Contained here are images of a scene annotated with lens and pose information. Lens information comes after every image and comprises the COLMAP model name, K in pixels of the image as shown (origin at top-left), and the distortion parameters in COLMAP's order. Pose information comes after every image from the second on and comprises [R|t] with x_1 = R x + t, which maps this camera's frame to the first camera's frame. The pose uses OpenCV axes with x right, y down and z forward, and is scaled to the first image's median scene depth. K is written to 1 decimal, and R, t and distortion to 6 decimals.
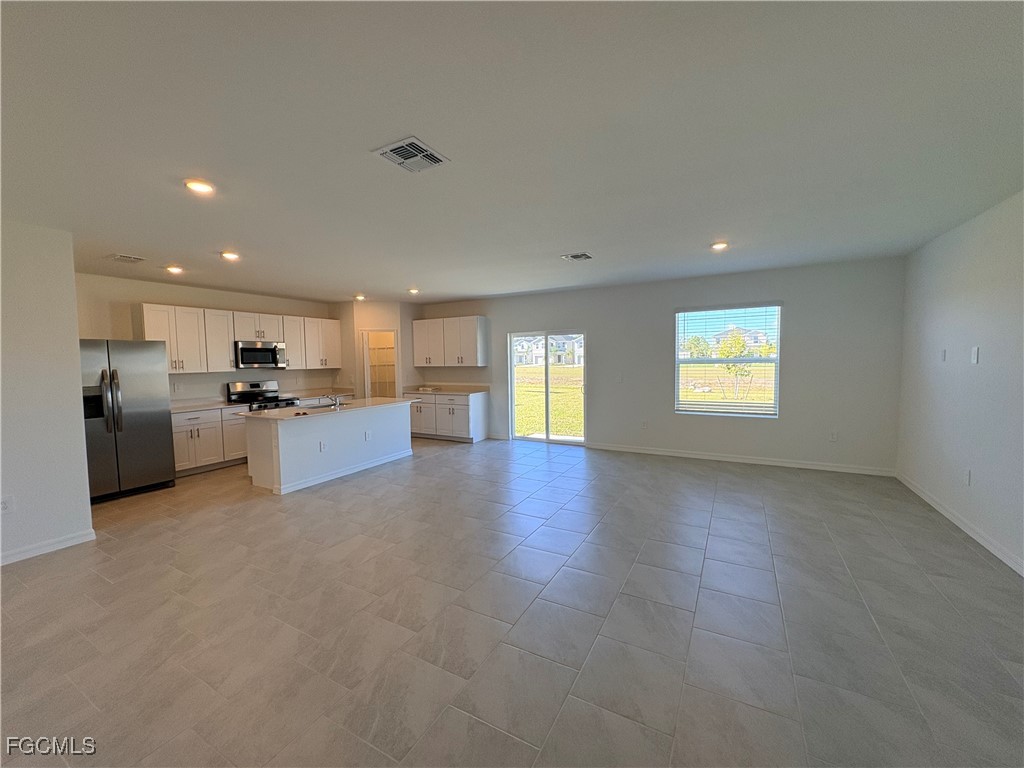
lens RADIAL K [[408.2, 0, 512.0], [0, 408.2, 384.0], [0, 0, 1]] dist [0.001780, 0.000374]
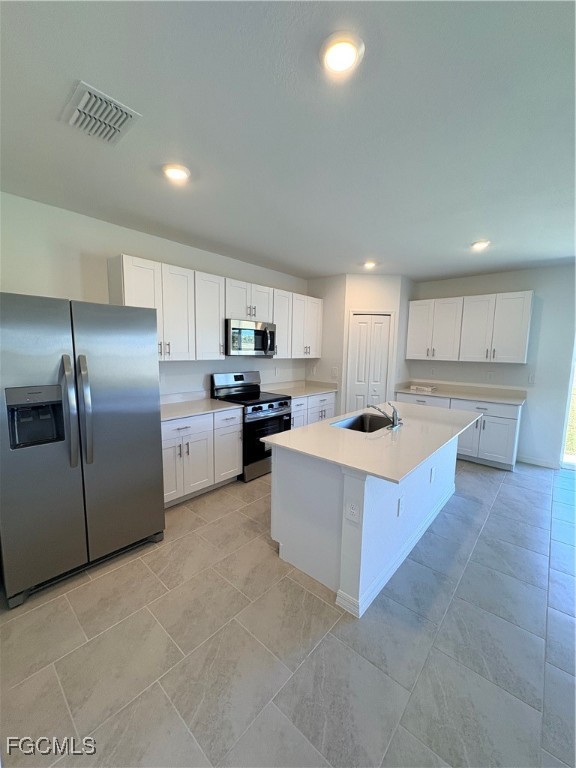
lens RADIAL K [[306.2, 0, 288.0], [0, 306.2, 384.0], [0, 0, 1]] dist [0.001780, 0.000374]
pose [[0.976662, 0.057735, -0.206876, -0.409318], [-0.046650, 0.997222, 0.058066, -0.022290], [0.209653, -0.047060, 0.976643, 0.436770]]
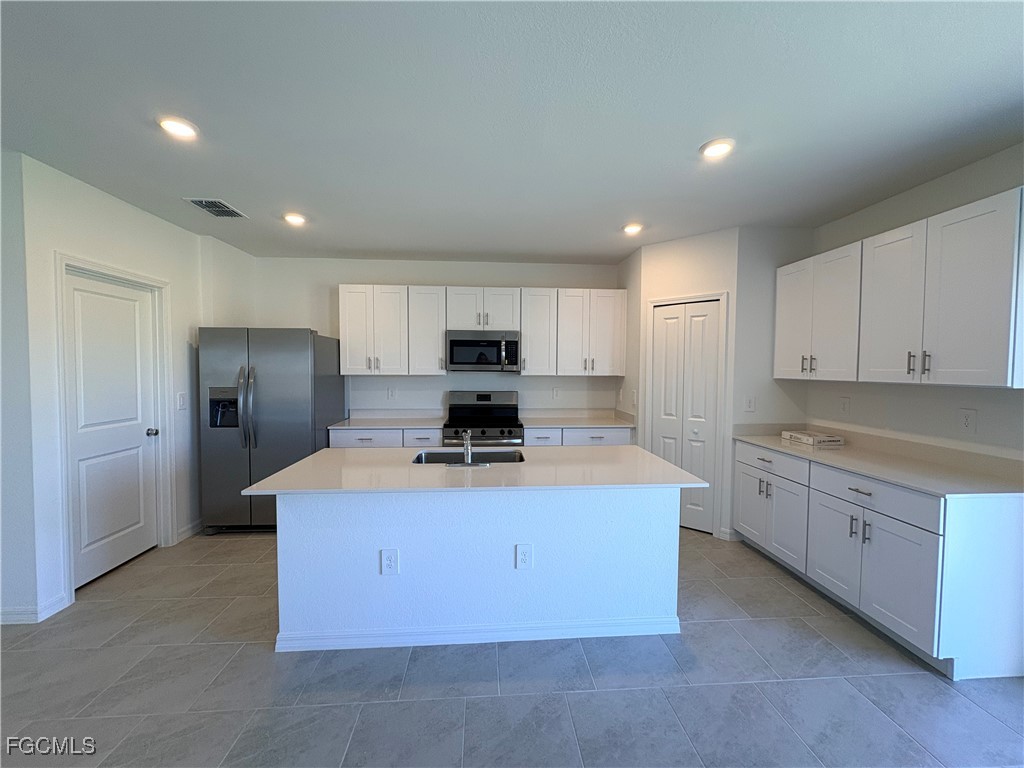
lens RADIAL K [[408.2, 0, 512.0], [0, 408.2, 384.0], [0, 0, 1]] dist [0.001780, 0.000374]
pose [[0.543816, 0.051849, -0.837601, -0.042490], [-0.065924, 0.997645, 0.018955, -0.033373], [0.836611, 0.044909, 0.545953, 0.666385]]
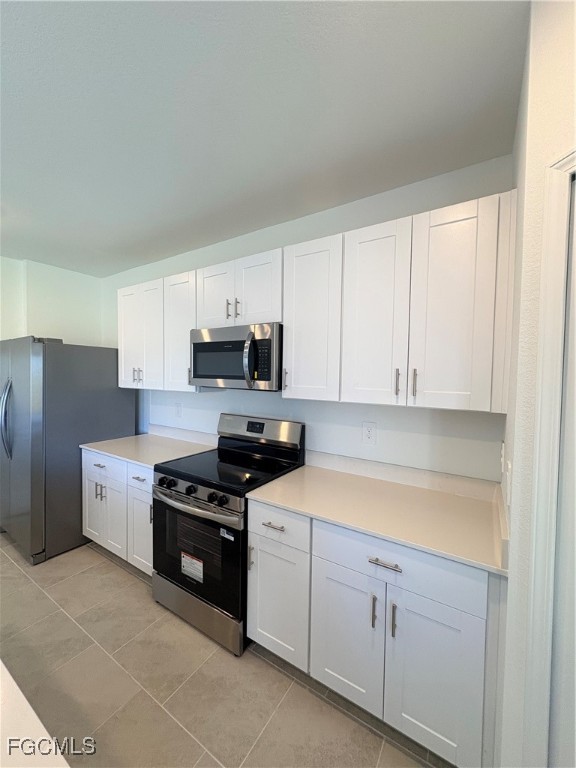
lens RADIAL K [[306.2, 0, 288.0], [0, 306.2, 384.0], [0, 0, 1]] dist [0.001780, 0.000374]
pose [[-0.065735, 0.044649, -0.996838, -0.290835], [-0.078547, 0.995667, 0.049777, -0.062716], [0.994741, 0.081571, -0.061943, 1.045329]]
